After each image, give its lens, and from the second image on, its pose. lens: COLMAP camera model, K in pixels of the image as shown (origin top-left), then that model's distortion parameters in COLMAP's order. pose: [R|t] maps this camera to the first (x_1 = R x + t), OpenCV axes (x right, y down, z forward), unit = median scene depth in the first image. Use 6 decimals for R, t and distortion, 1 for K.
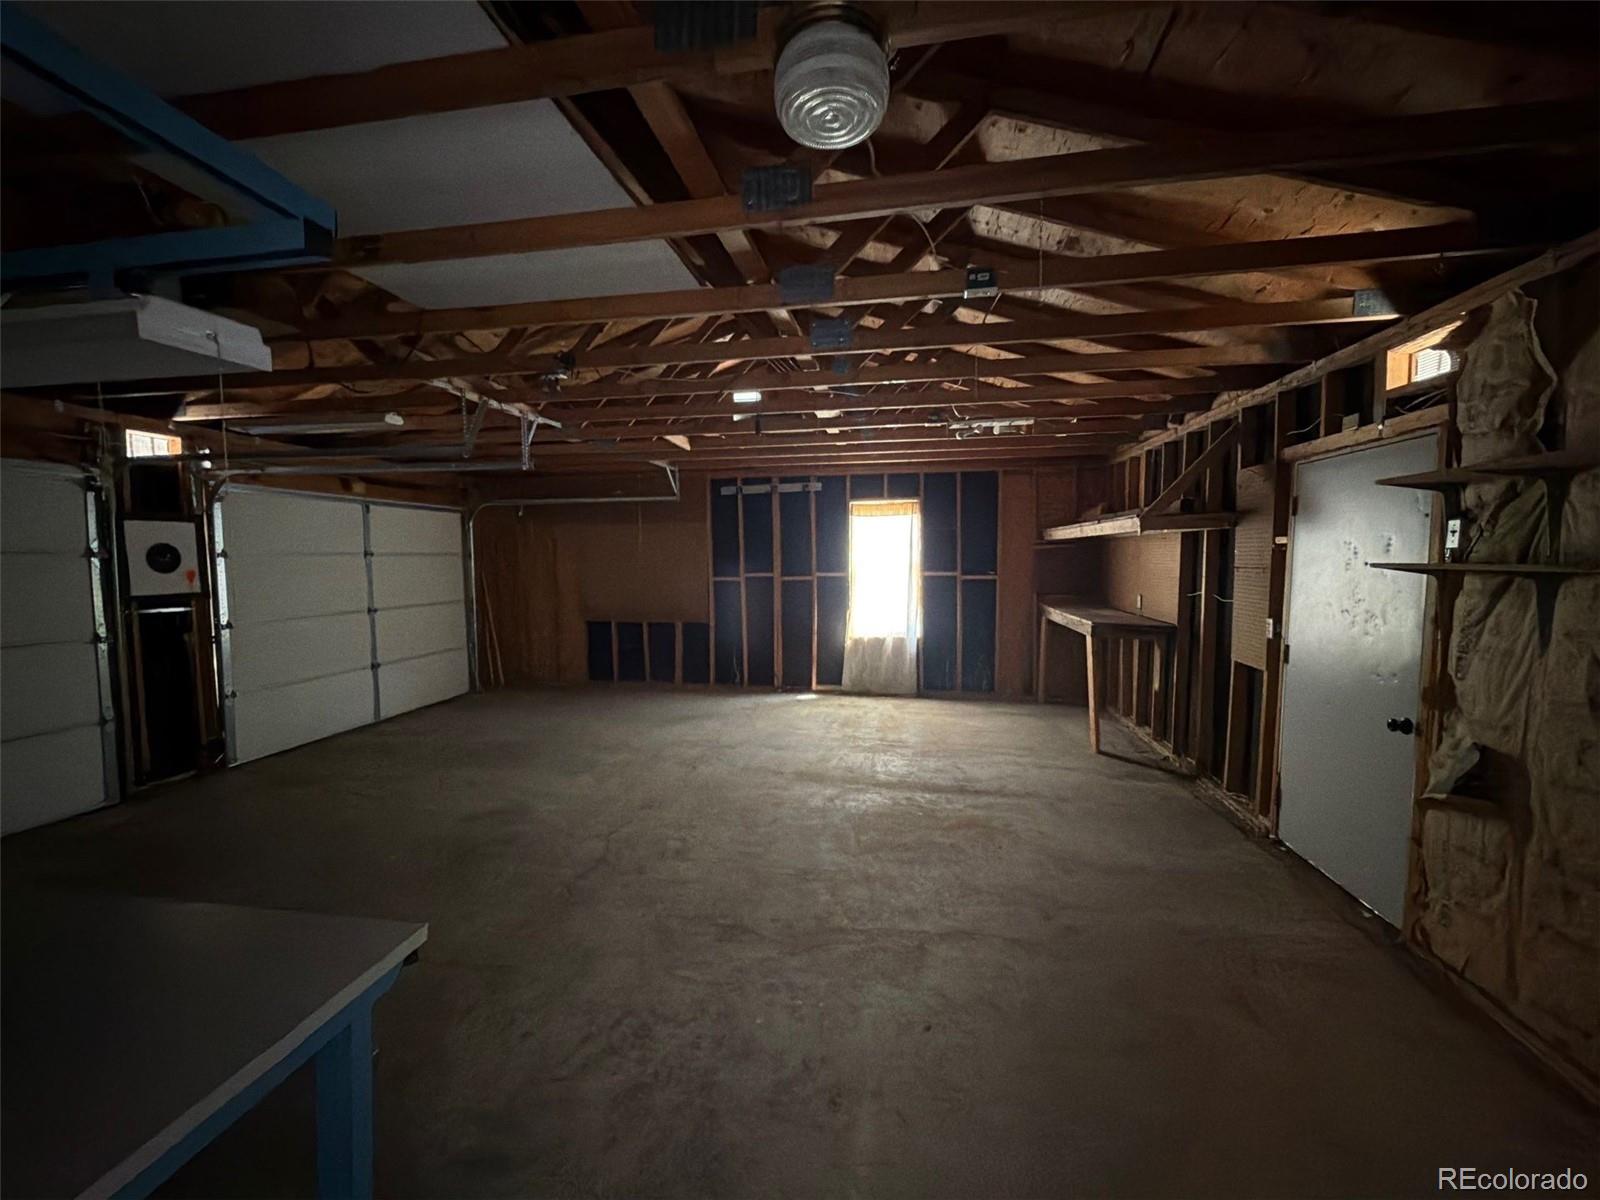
lens RADIAL K [[638.9, 0, 799.0], [0, 638.9, 601.1], [0, 0, 1]] dist [-0.001319, 0.000030]
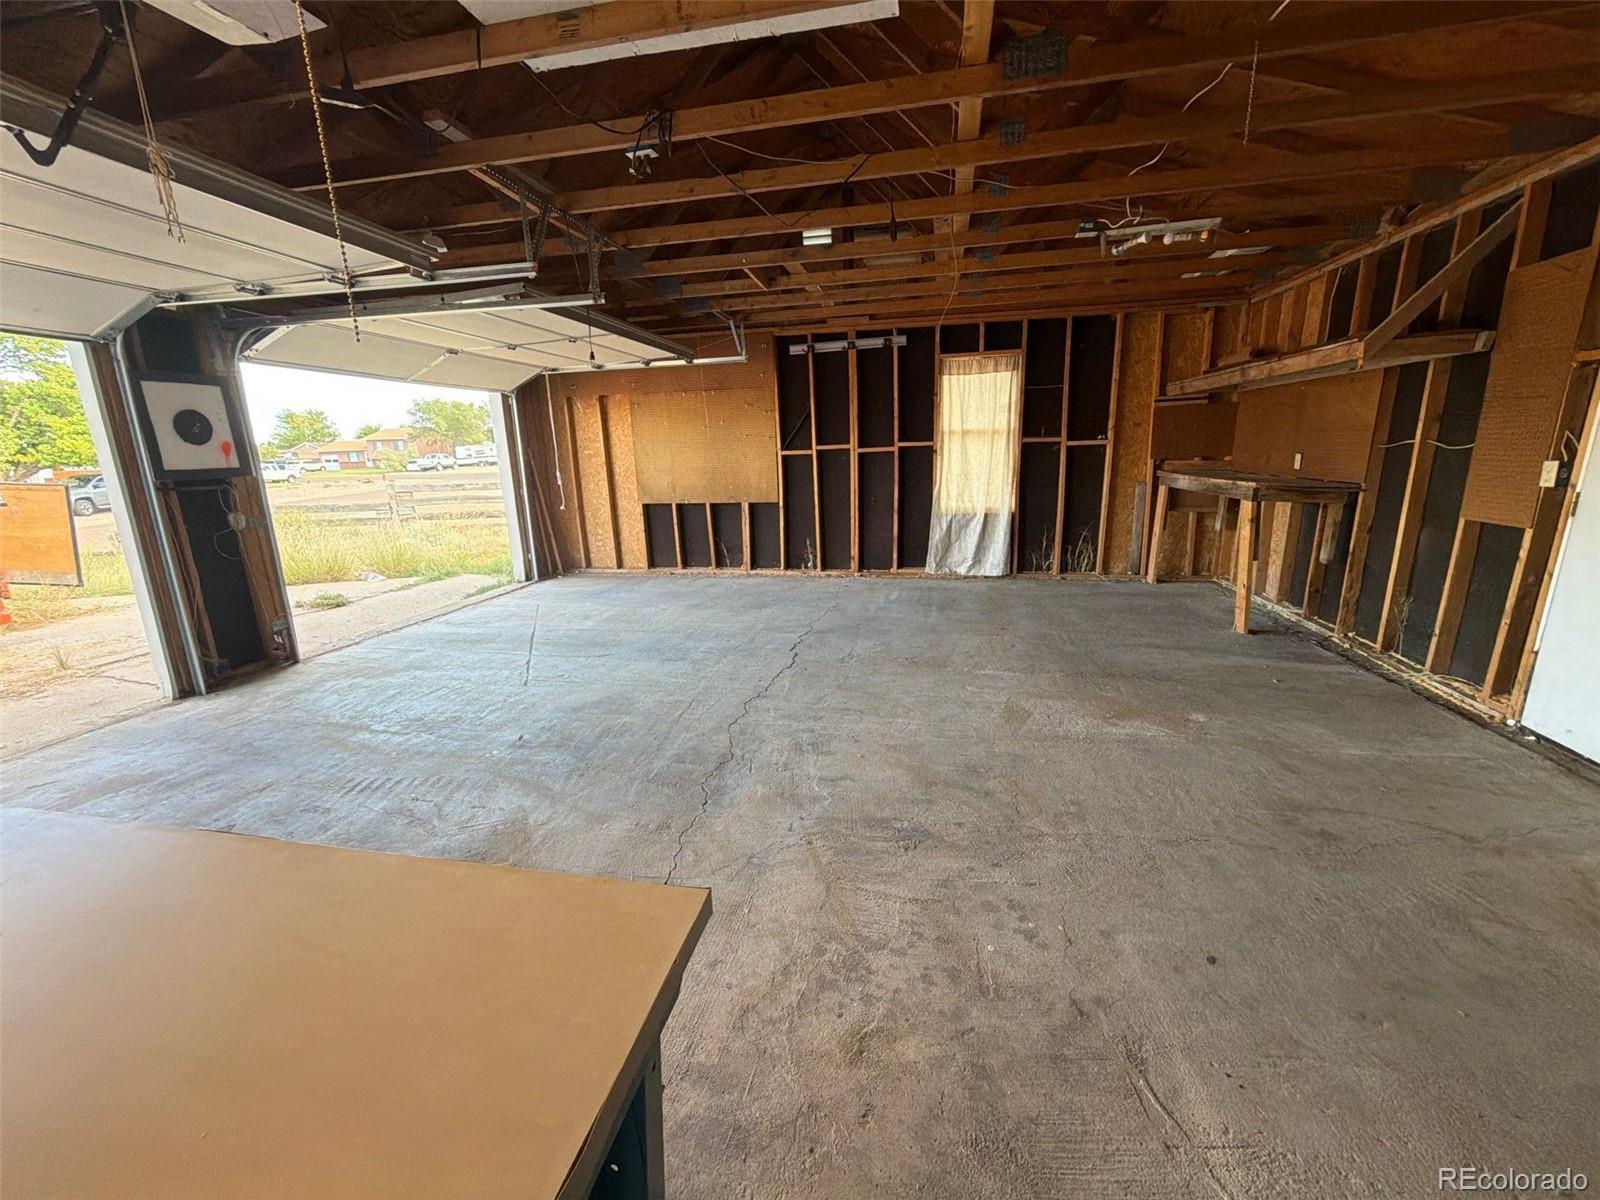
lens RADIAL K [[638.9, 0, 799.0], [0, 638.9, 601.1], [0, 0, 1]] dist [-0.001319, 0.000030]
pose [[0.999109, -0.012661, -0.040249, -0.120827], [0.019137, 0.986133, 0.164851, 0.036997], [0.037604, -0.165474, 0.985497, 0.117392]]
